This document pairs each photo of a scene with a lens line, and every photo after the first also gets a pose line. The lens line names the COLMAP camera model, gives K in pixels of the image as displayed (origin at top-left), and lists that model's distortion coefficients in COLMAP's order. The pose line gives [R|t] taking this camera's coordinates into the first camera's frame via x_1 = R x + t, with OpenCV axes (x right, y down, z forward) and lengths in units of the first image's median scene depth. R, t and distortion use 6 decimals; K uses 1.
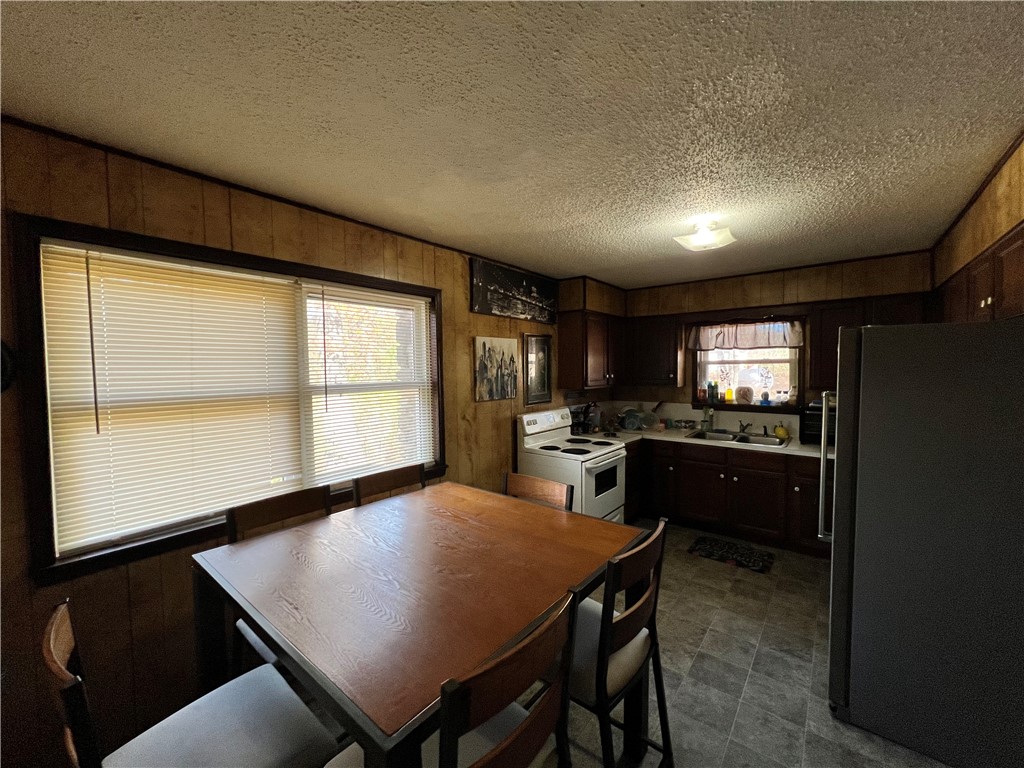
lens RADIAL K [[407.6, 0, 513.7], [0, 407.6, 384.8], [0, 0, 1]] dist [-0.004033, 0.000505]
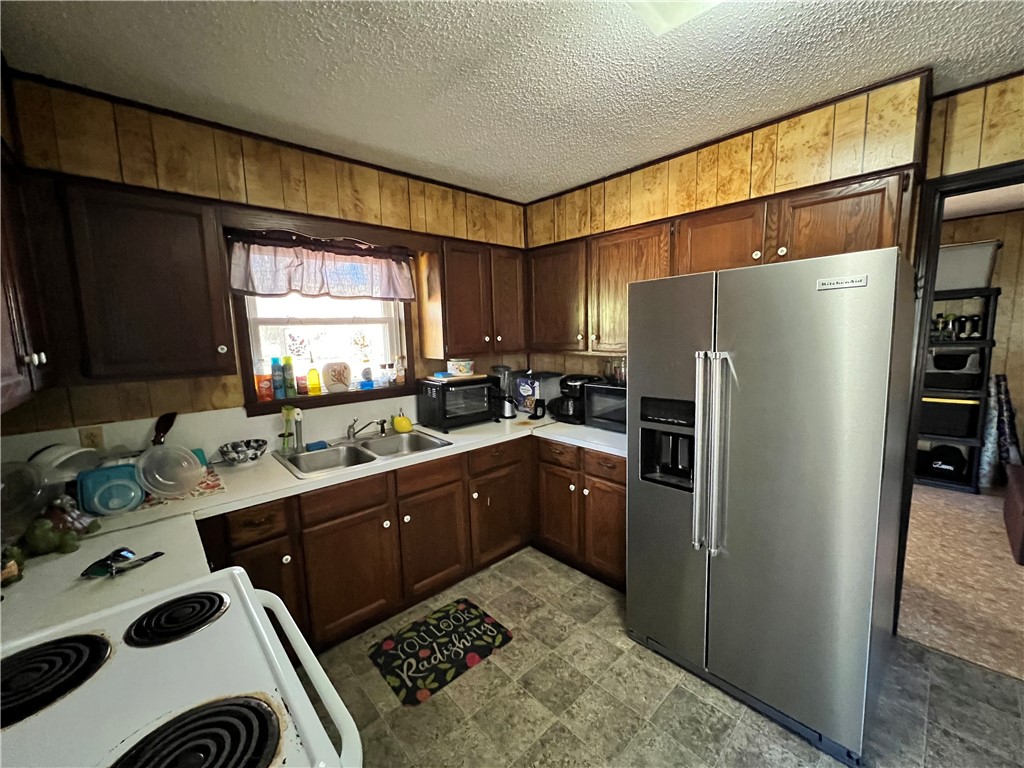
lens RADIAL K [[407.6, 0, 513.7], [0, 407.6, 384.8], [0, 0, 1]] dist [-0.004033, 0.000505]
pose [[0.141136, -0.124788, 0.982094, 0.013248], [0.063263, 0.991133, 0.116845, -0.017021], [-0.987967, 0.045639, 0.147779, 0.679364]]
